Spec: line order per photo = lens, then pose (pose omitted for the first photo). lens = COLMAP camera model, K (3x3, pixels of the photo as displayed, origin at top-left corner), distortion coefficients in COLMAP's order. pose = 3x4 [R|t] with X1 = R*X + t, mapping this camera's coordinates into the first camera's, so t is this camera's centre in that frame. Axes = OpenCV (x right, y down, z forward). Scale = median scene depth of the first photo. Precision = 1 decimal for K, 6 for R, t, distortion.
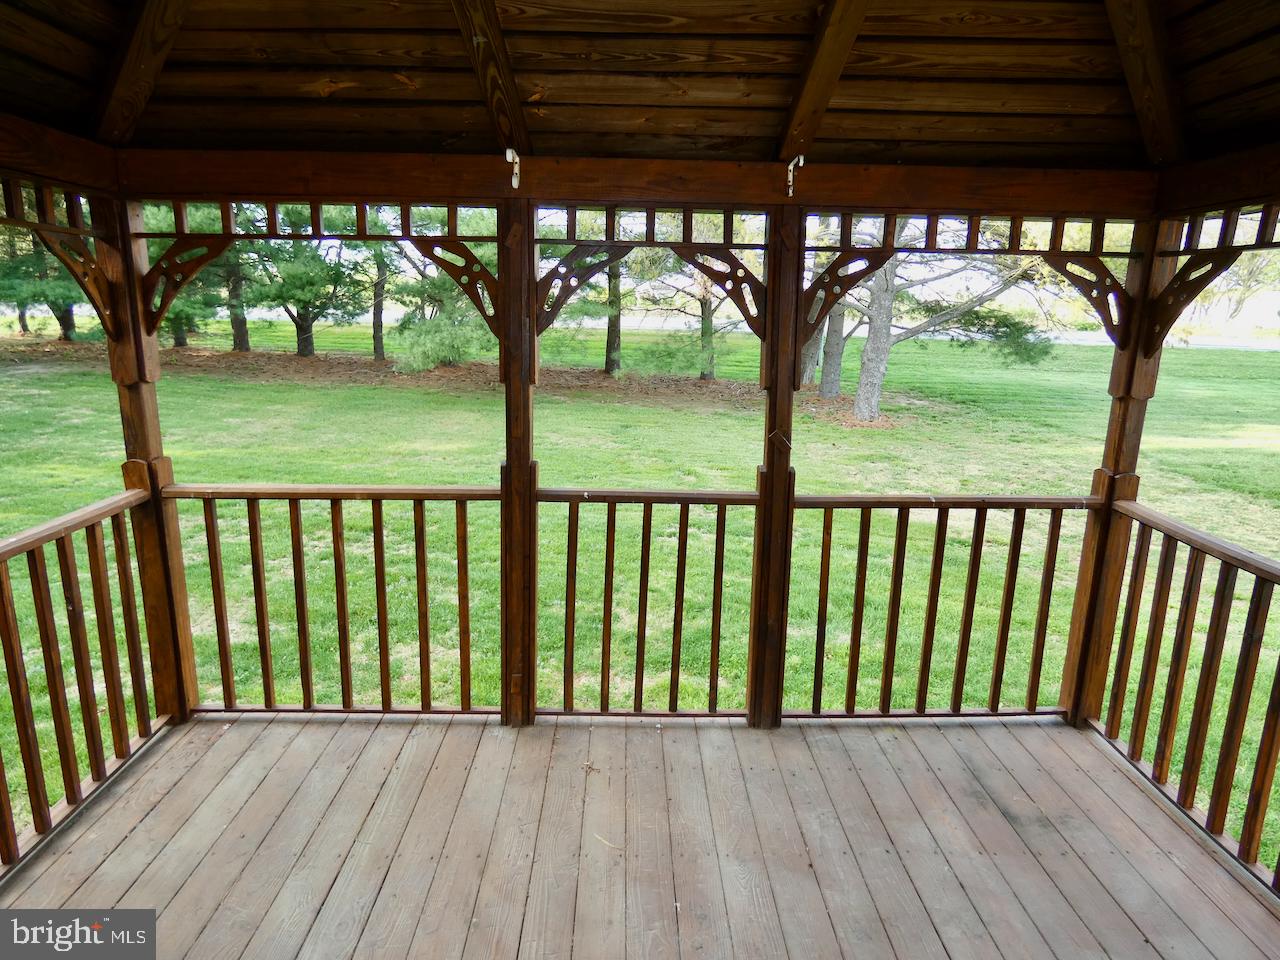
lens RADIAL K [[769.7, 0, 640.4], [0, 769.7, 471.1], [0, 0, 1]] dist [-0.001898, -0.001902]
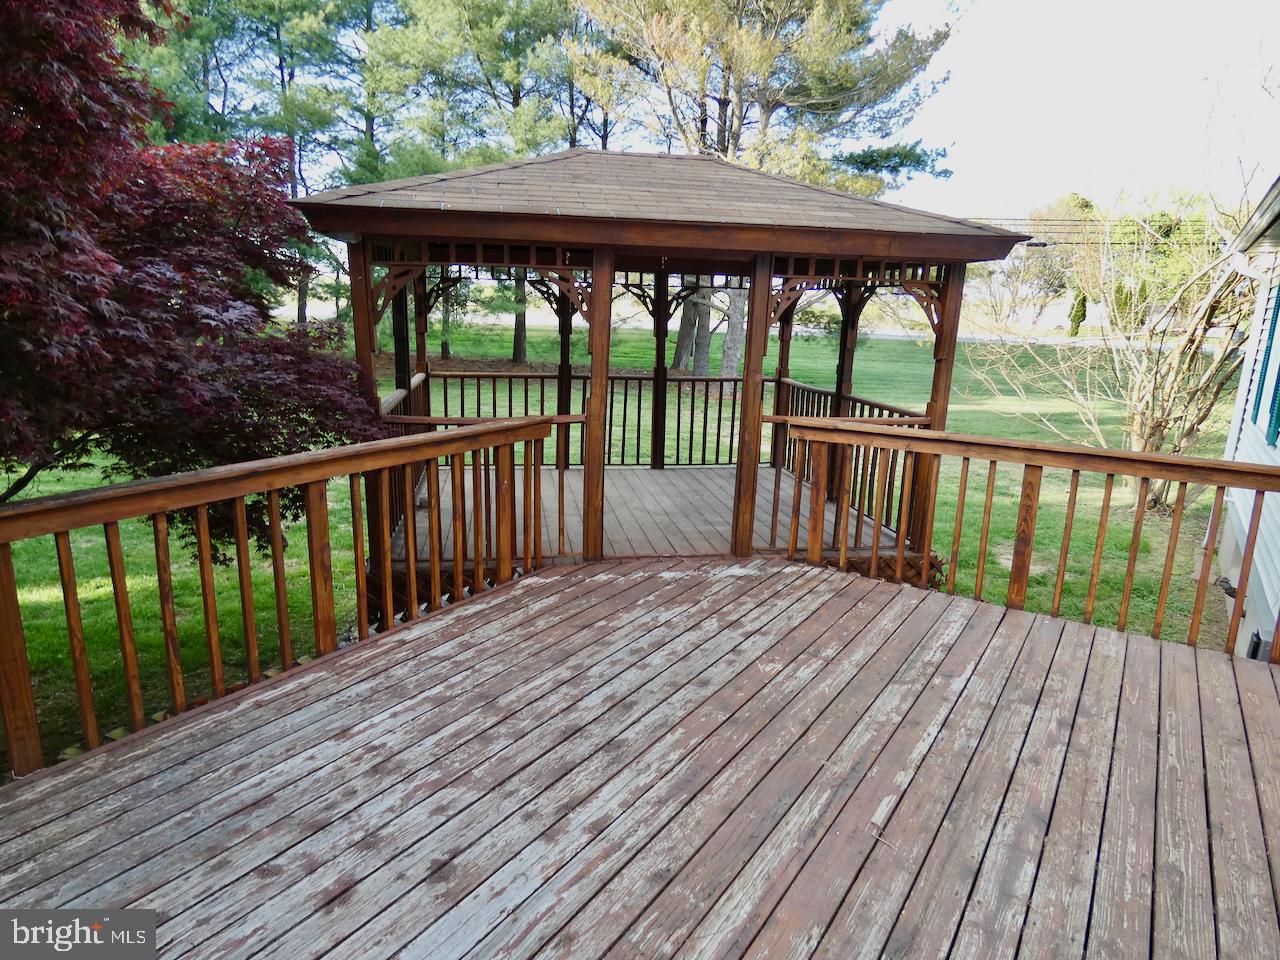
lens RADIAL K [[768.0, 0, 640.0], [0, 768.0, 480.0], [0, 0, 1]] dist [0.004639, 0.001949]
pose [[0.988574, -0.024980, 0.148653, -0.063442], [0.023055, 0.999627, 0.014655, 0.073904], [-0.148964, -0.011060, 0.988781, -0.347383]]
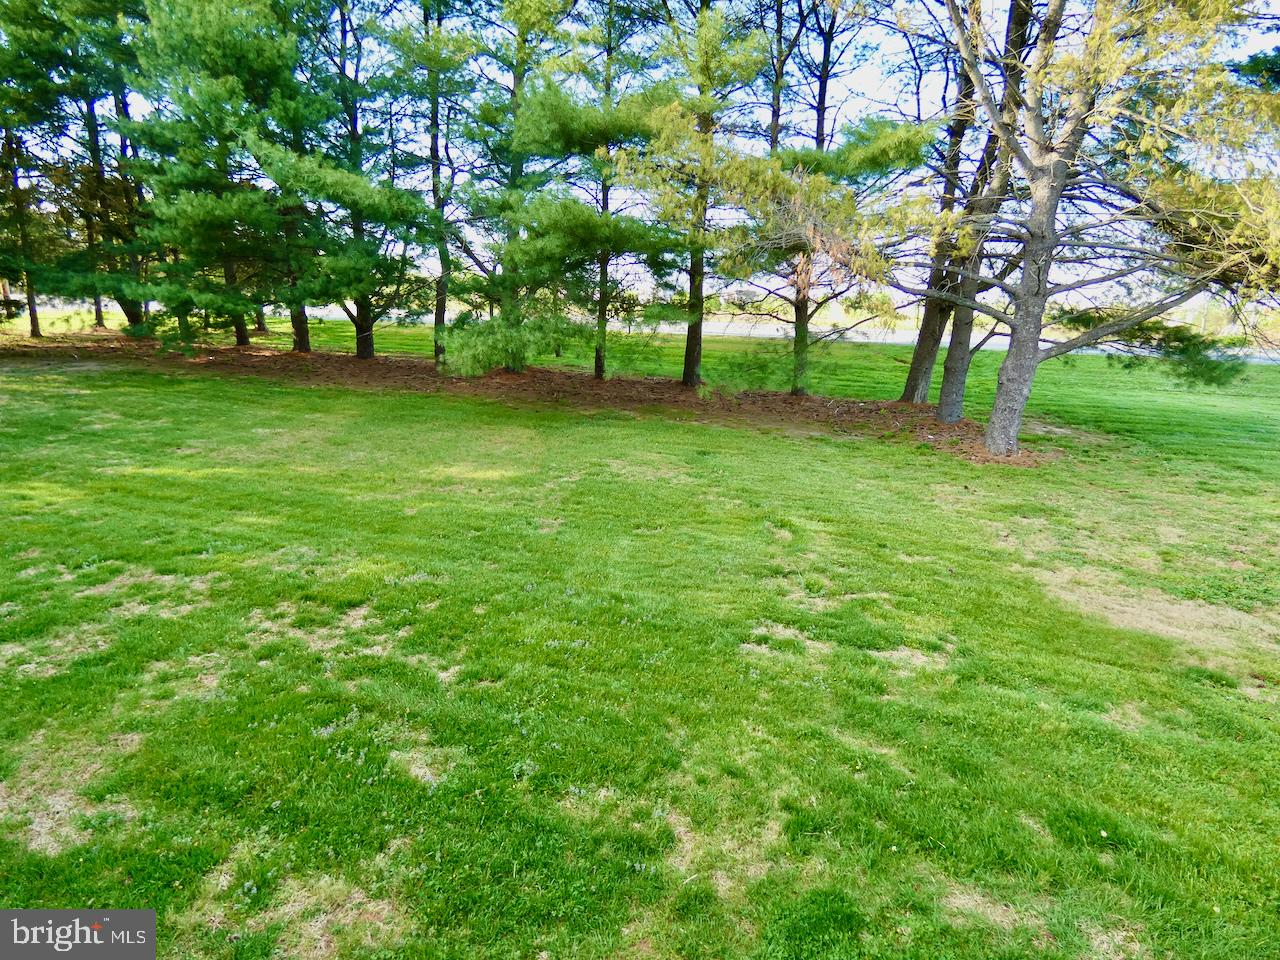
lens RADIAL K [[769.6, 0, 642.6], [0, 769.6, 474.7], [0, 0, 1]] dist [-0.004389, 0.001498]
pose [[0.994553, 0.035224, -0.098103, -0.002129], [-0.035368, 0.999374, 0.000270, -0.042855], [0.098051, 0.003201, 0.995176, 0.217402]]
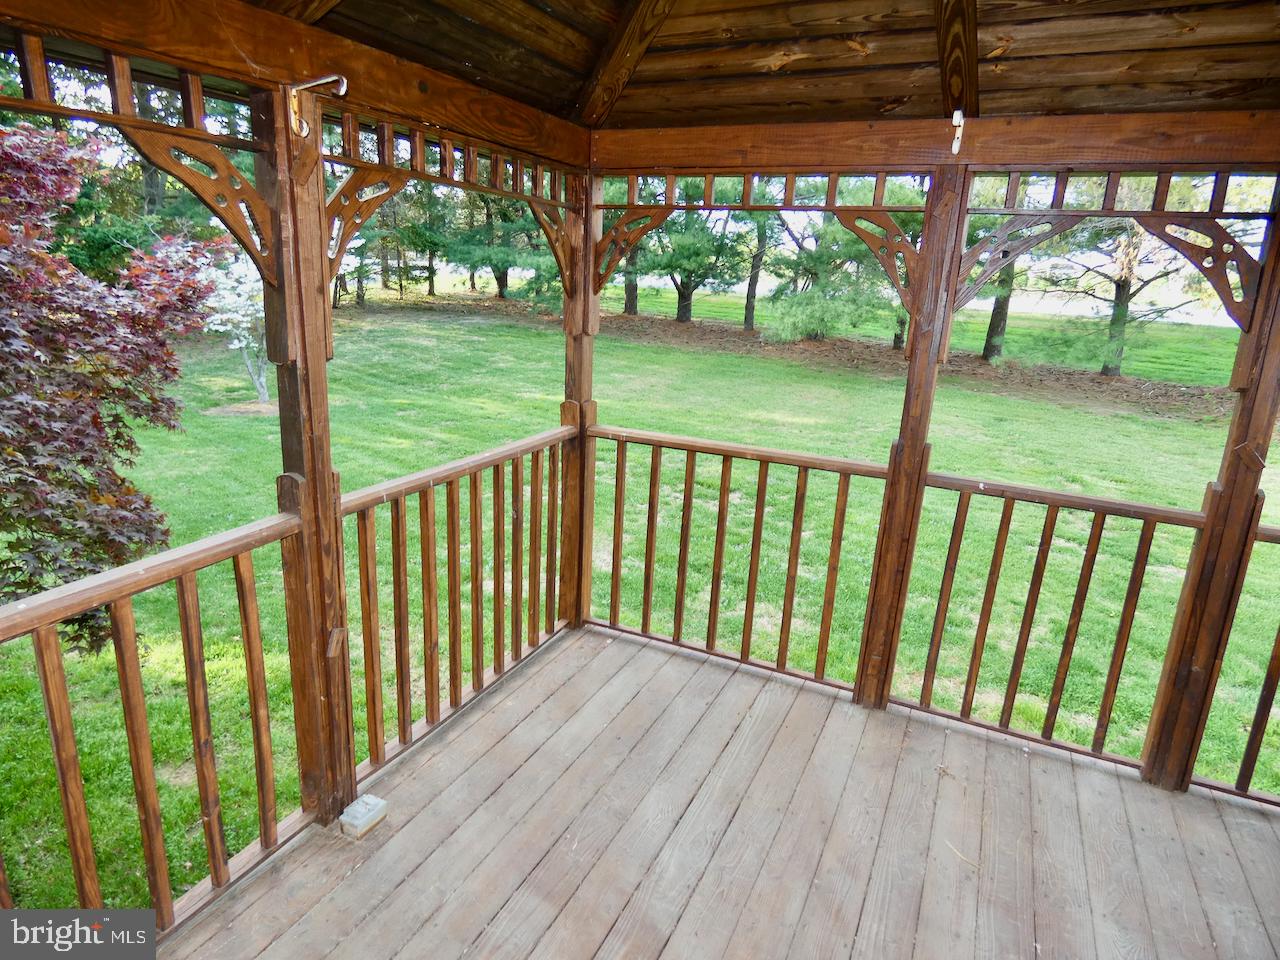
lens RADIAL K [[772.0, 0, 640.9], [0, 772.0, 473.5], [0, 0, 1]] dist [0.003041, 0.001844]
pose [[0.896999, 0.138554, -0.419756, -0.010438], [-0.124110, 0.990350, 0.061678, 0.001886], [0.424251, -0.003229, 0.905539, -0.004285]]
